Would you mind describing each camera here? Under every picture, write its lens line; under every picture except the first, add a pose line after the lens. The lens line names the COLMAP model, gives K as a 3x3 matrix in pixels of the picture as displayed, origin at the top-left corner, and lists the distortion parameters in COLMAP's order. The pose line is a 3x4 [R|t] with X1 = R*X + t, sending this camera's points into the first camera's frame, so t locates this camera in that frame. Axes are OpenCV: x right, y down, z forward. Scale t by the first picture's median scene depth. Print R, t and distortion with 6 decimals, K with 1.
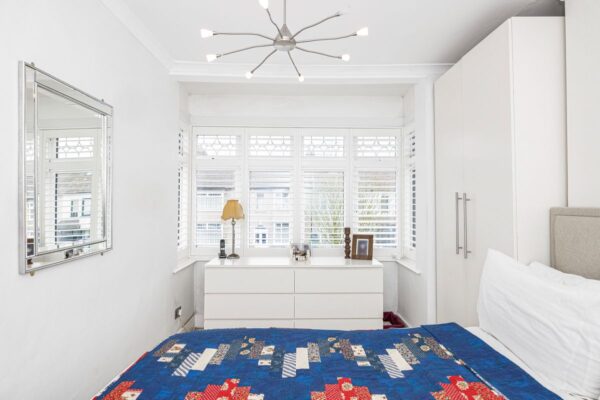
lens RADIAL K [[329.5, 0, 299.8], [0, 329.5, 196.0], [0, 0, 1]] dist [-0.001233, 0.000905]
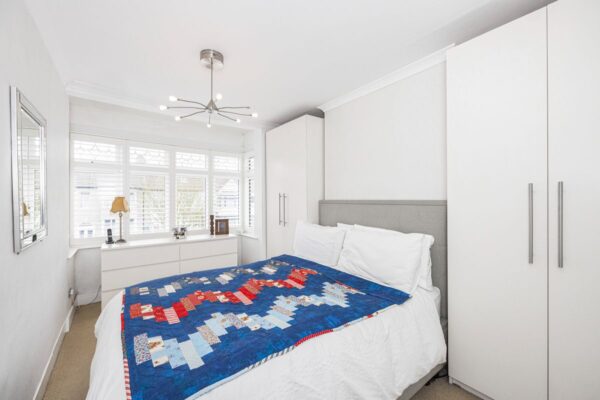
lens RADIAL K [[245.2, 0, 299.9], [0, 245.2, 200.0], [0, 0, 1]] dist [0.000922, 0.000110]
pose [[0.804403, -0.004110, 0.594070, -0.214247], [-0.007079, 0.999839, 0.016503, 0.003034], [-0.594042, -0.017481, 0.804244, -0.179511]]
